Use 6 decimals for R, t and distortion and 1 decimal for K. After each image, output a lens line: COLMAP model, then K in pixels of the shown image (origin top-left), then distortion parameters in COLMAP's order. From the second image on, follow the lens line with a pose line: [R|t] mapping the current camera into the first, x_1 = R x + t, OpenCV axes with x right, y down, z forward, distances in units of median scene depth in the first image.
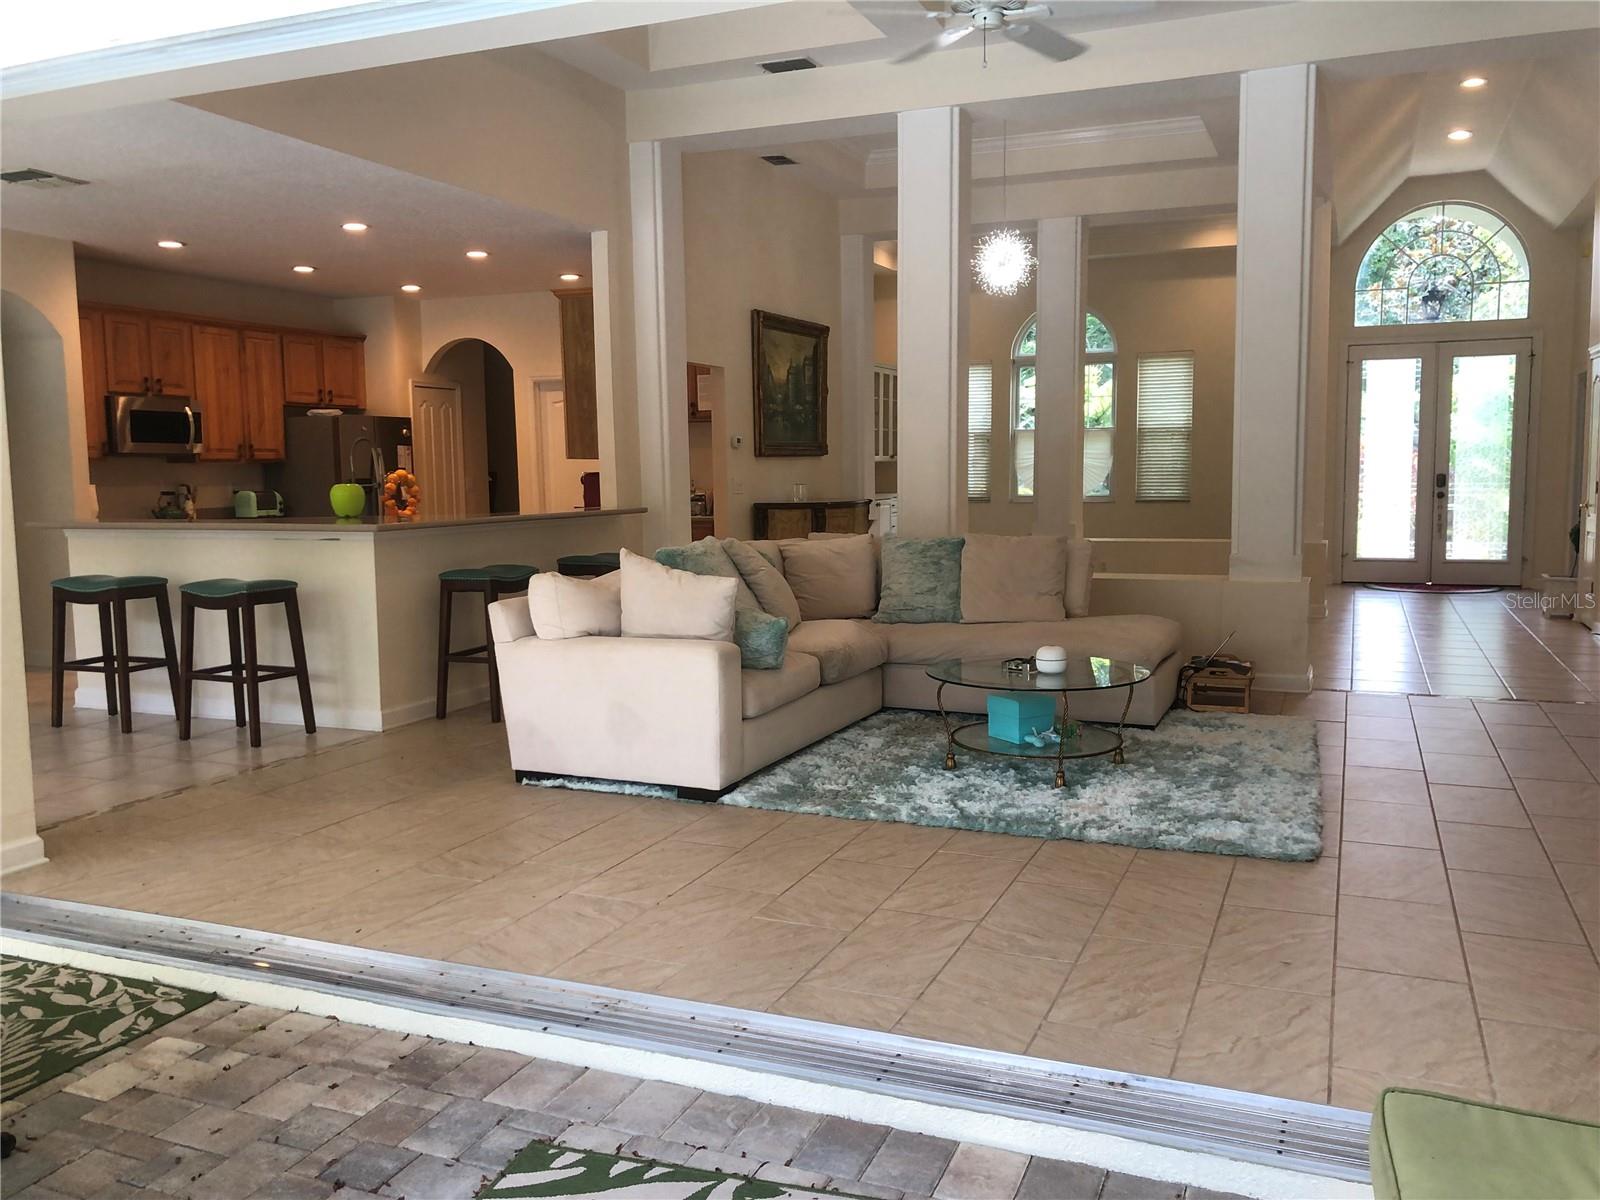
lens RADIAL K [[1332.8, 0, 800.0], [0, 1332.8, 600.0], [0, 0, 1]] dist [0.003256, -0.006254]
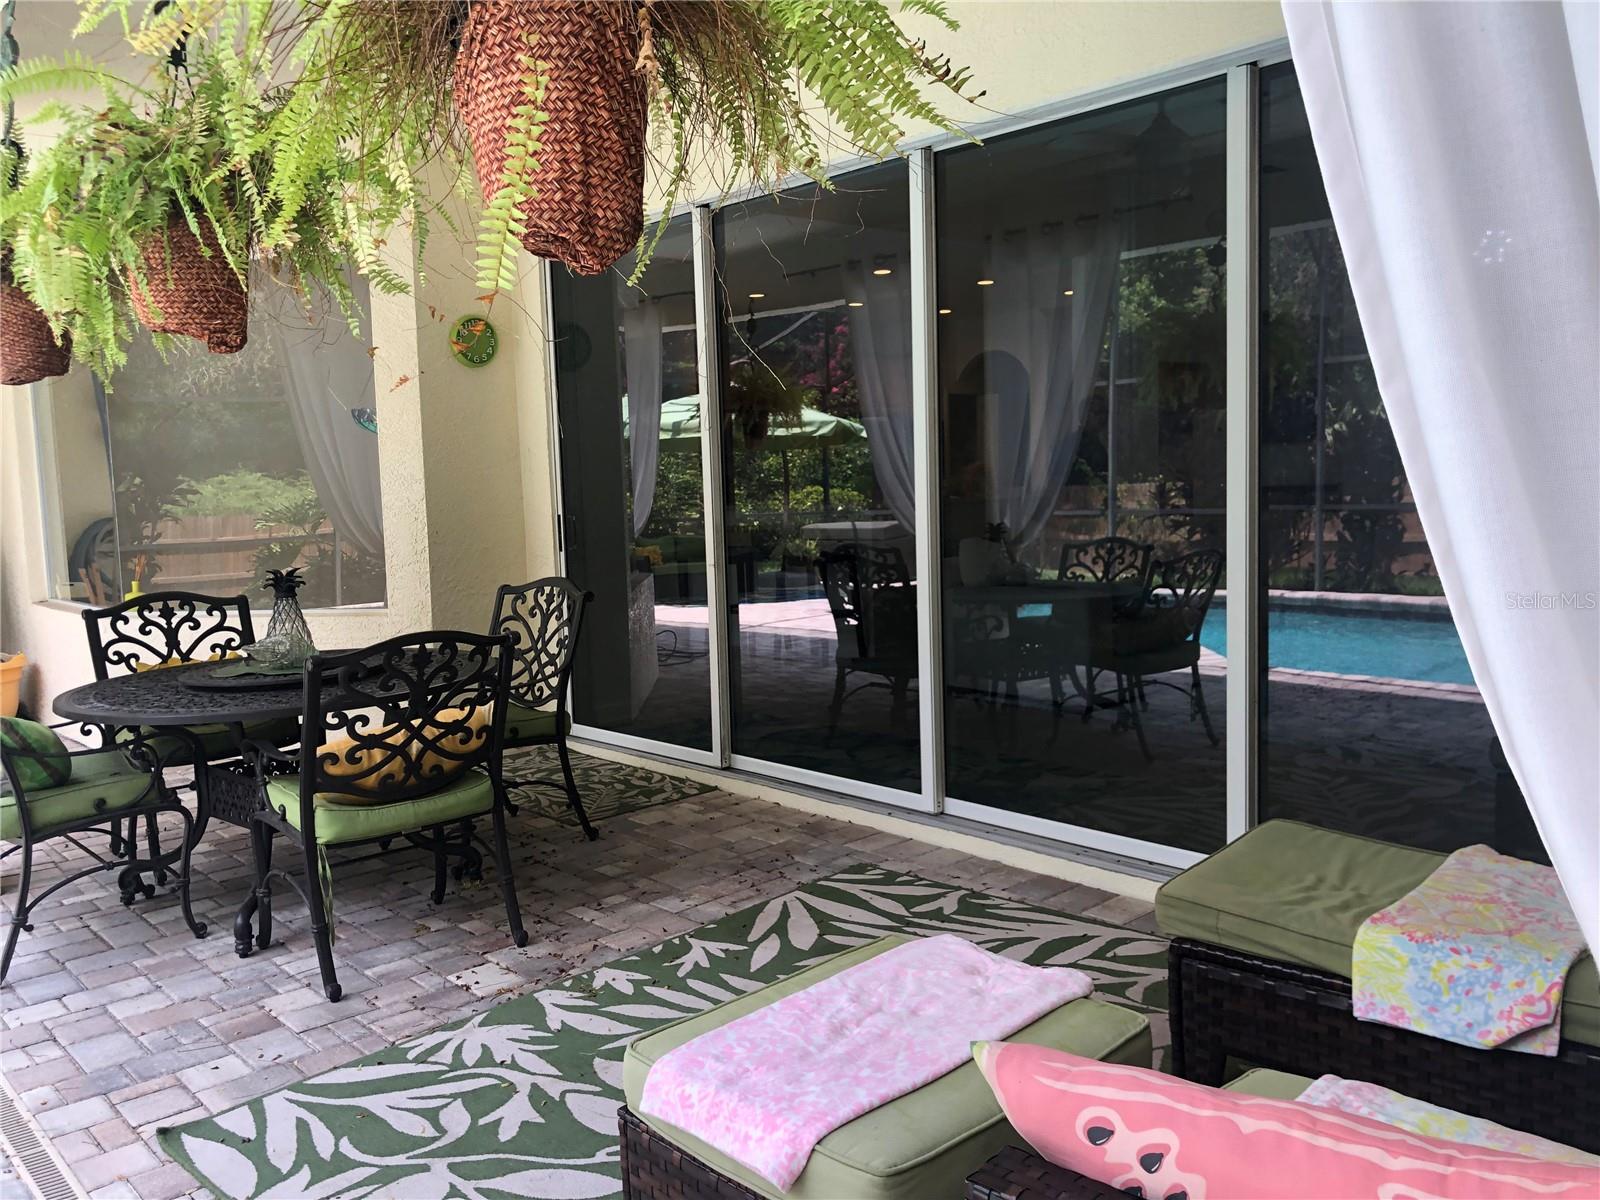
lens RADIAL K [[1336.6, 0, 804.8], [0, 1336.6, 593.7], [0, 0, 1]] dist [0.000068, -0.004667]
pose [[0.903096, 0.020926, -0.428928, 0.223594], [-0.020882, 0.999770, 0.004809, 0.032122], [0.428930, 0.004613, 0.903326, -0.270385]]
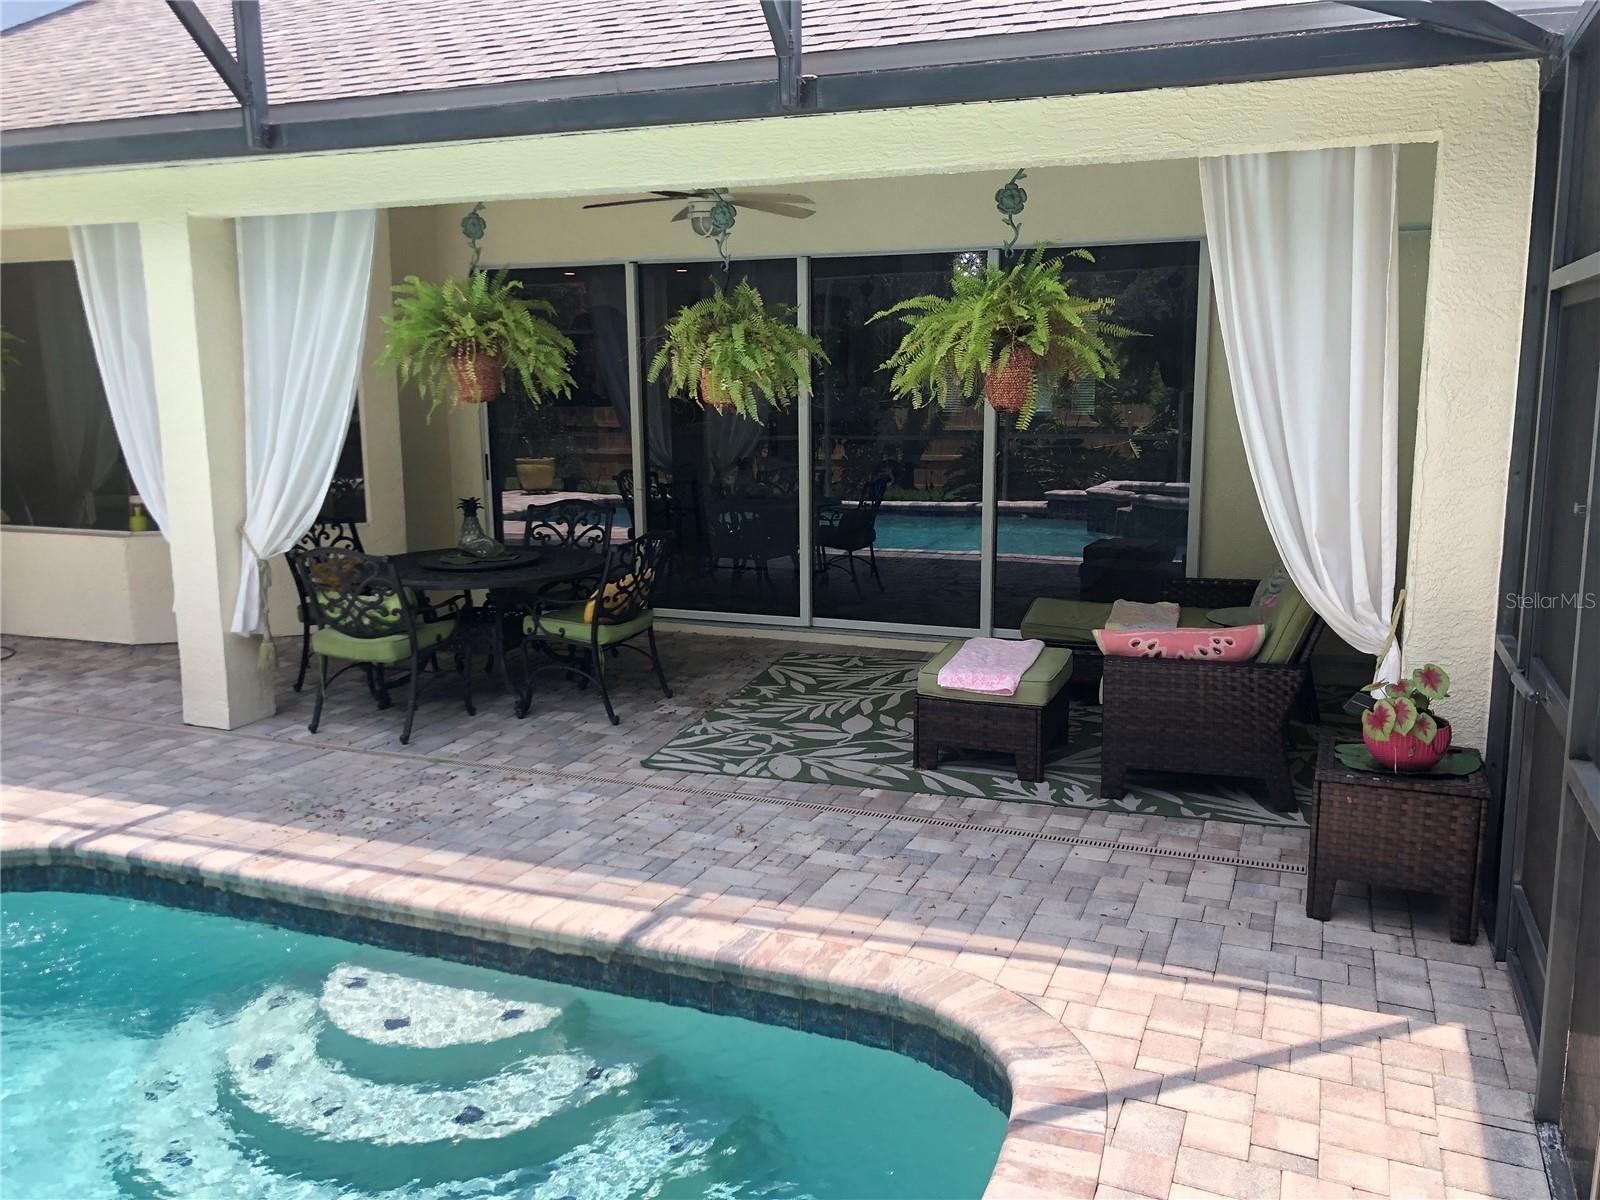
lens RADIAL K [[1297.2, 0, 801.0], [0, 1297.2, 579.0], [0, 0, 1]] dist [0.100167, -0.144315]
pose [[0.999870, 0.000908, 0.016080, -0.112164], [-0.001822, 0.998378, 0.056905, 0.032702], [-0.016002, -0.056926, 0.998250, -1.009322]]
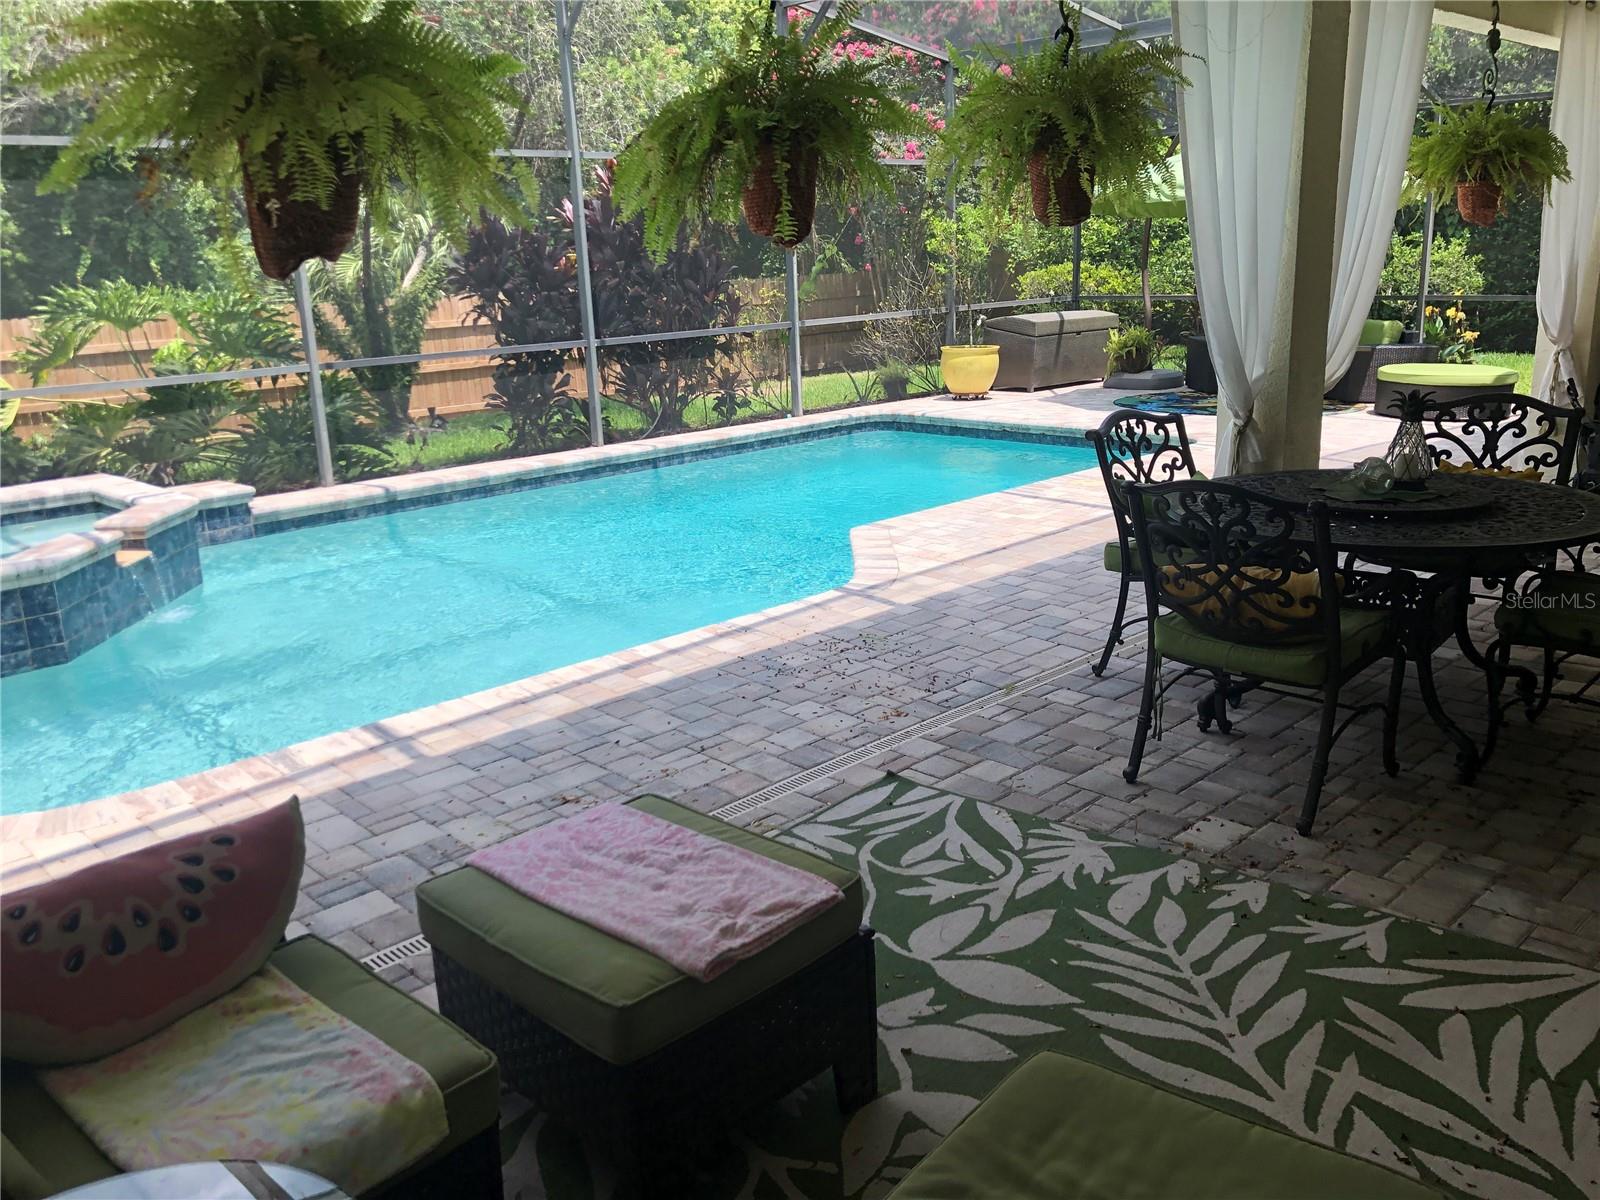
lens RADIAL K [[1297.2, 0, 801.0], [0, 1297.2, 579.0], [0, 0, 1]] dist [0.100167, -0.144315]
pose [[-0.387950, 0.250837, -0.886891, 0.436096], [-0.055742, 0.954108, 0.294231, -0.076034], [0.919993, 0.163584, -0.356164, 0.305795]]
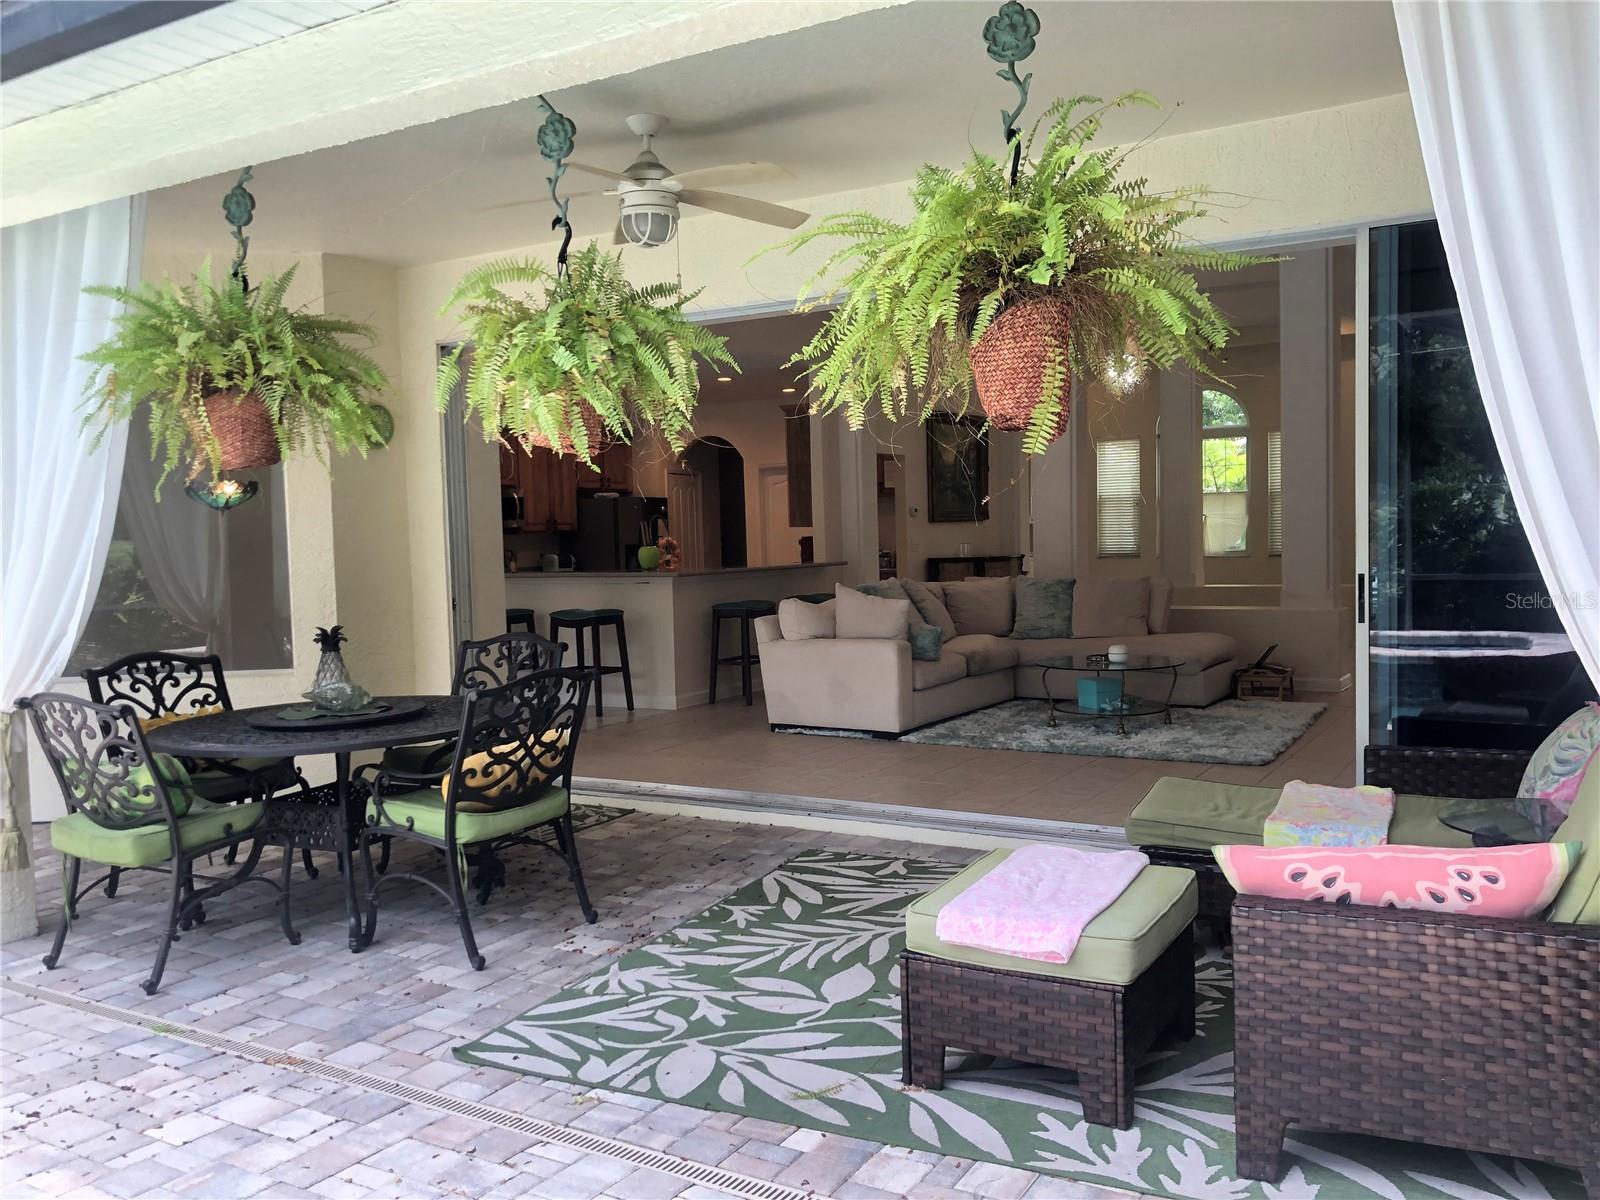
lens RADIAL K [[1332.8, 0, 800.0], [0, 1332.8, 600.0], [0, 0, 1]] dist [0.003256, -0.006254]
pose [[0.990177, -0.010302, -0.139436, 0.043224], [0.003698, 0.998862, -0.047542, 0.055611], [0.139767, 0.046559, 0.989089, -0.563400]]
